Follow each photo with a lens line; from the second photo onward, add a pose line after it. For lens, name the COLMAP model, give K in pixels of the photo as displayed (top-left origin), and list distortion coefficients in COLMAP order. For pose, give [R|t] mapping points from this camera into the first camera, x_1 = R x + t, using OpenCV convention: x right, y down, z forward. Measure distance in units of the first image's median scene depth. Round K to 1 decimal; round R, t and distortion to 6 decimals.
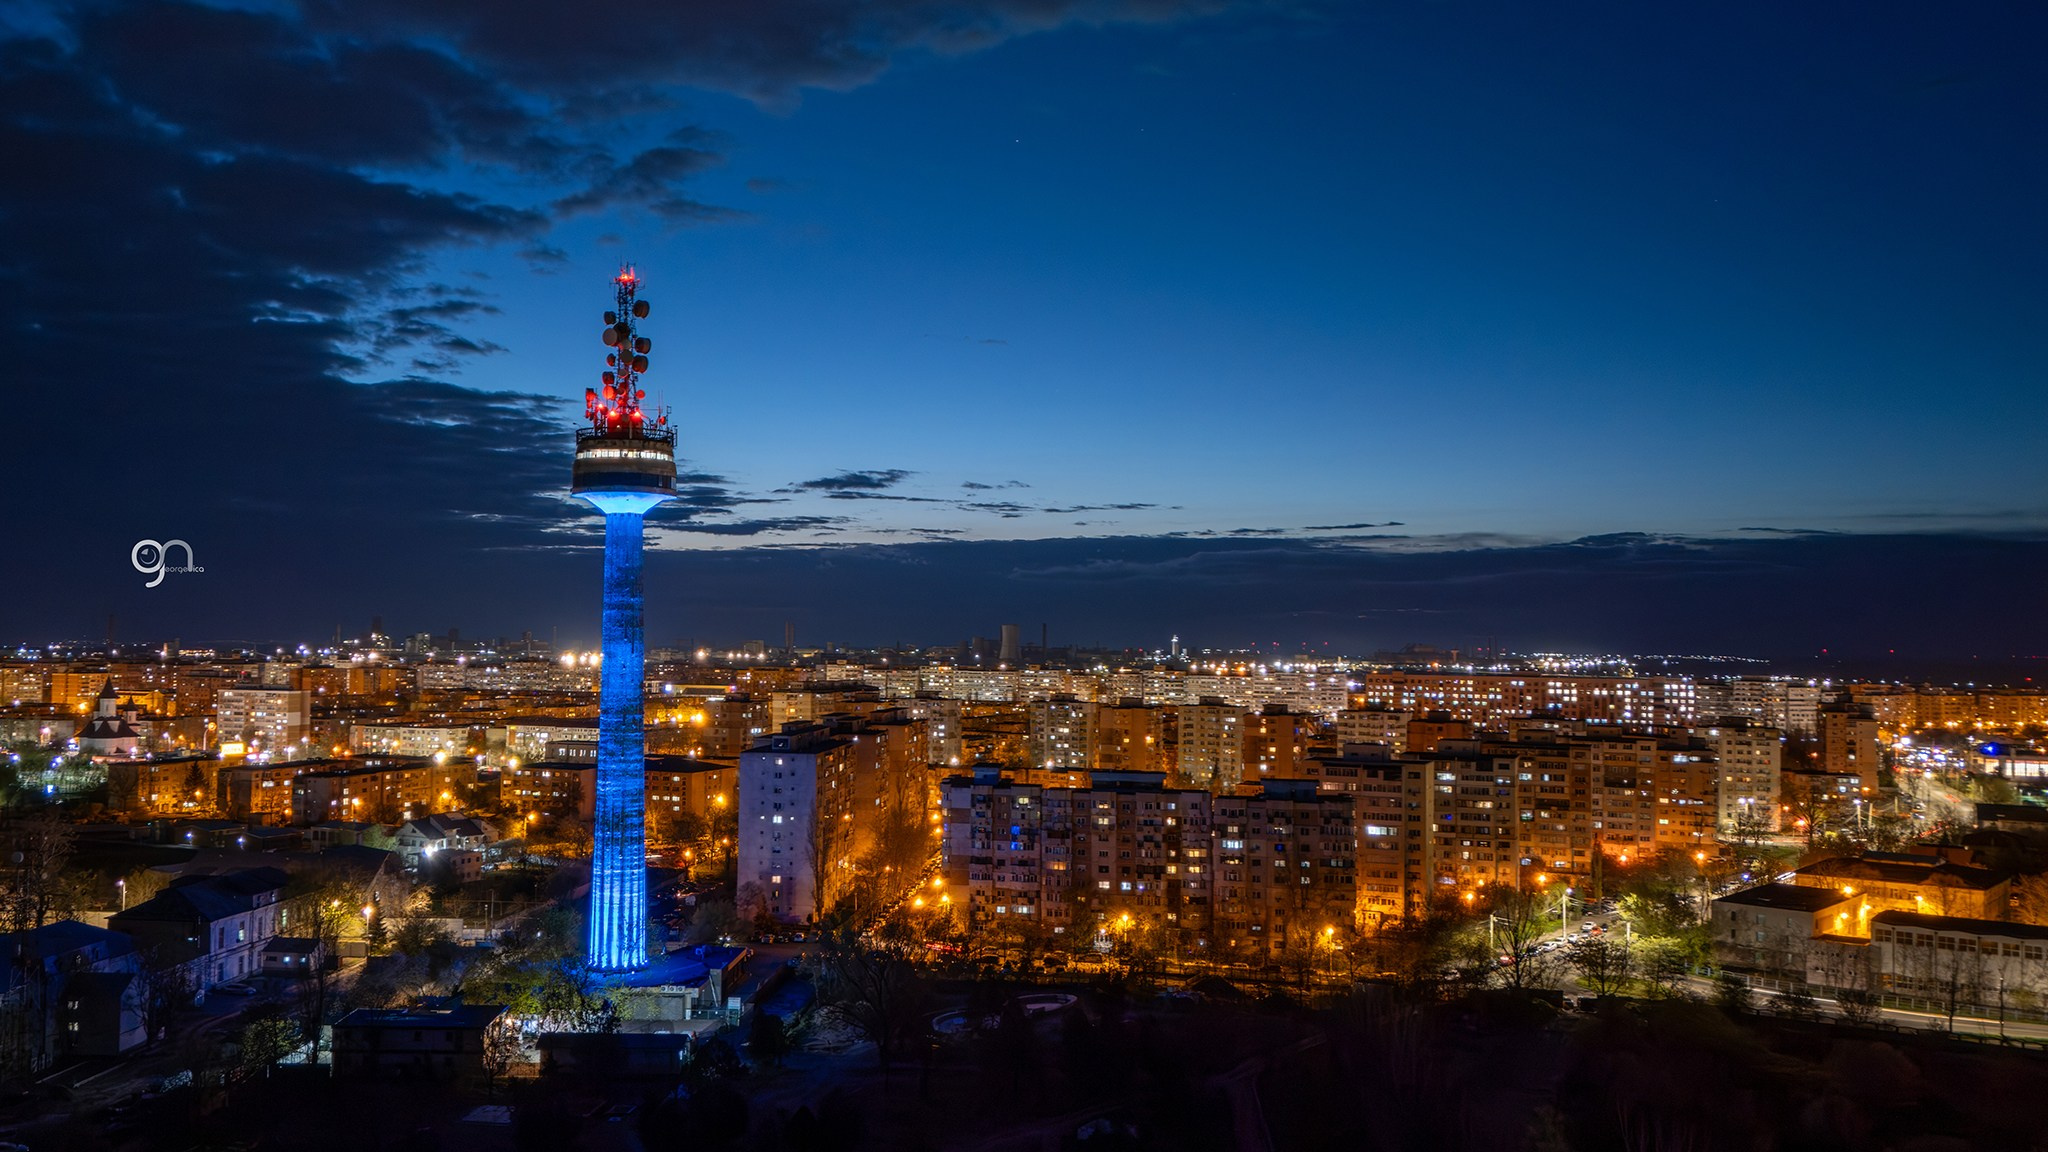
lens RADIAL K [[1786.5, 0, 910.2], [0, 1786.5, 606.8], [0, 0, 1]] dist [0.121773, -0.051941]
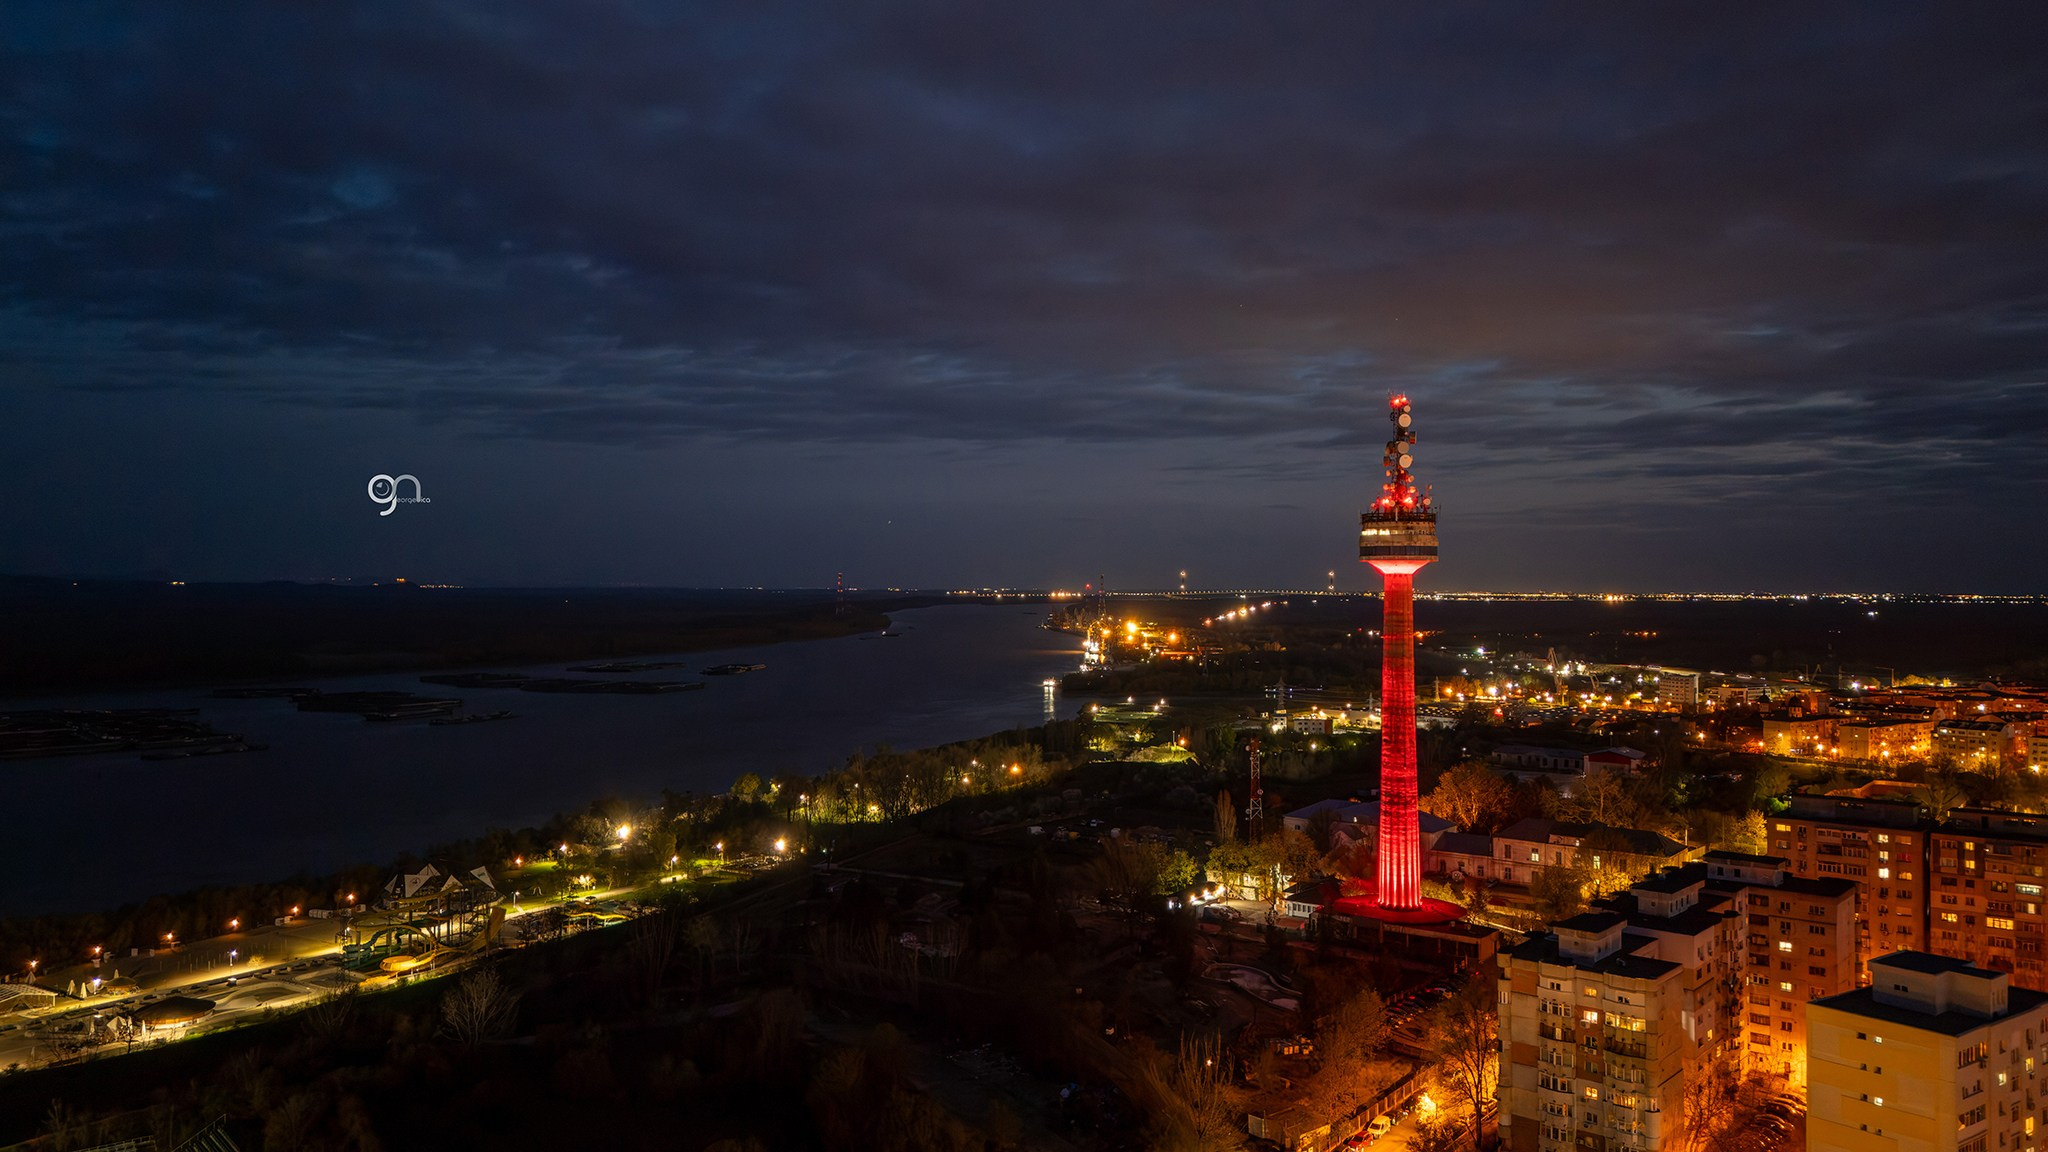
lens RADIAL K [[1515.6, 0, 1032.5], [0, 1515.6, 578.6], [0, 0, 1]] dist [0.077046, -0.037135]
pose [[-0.492167, -0.015316, -0.870366, 0.806426], [0.004684, 0.999784, -0.020242, -0.021375], [0.870488, -0.014039, -0.491989, 1.090979]]
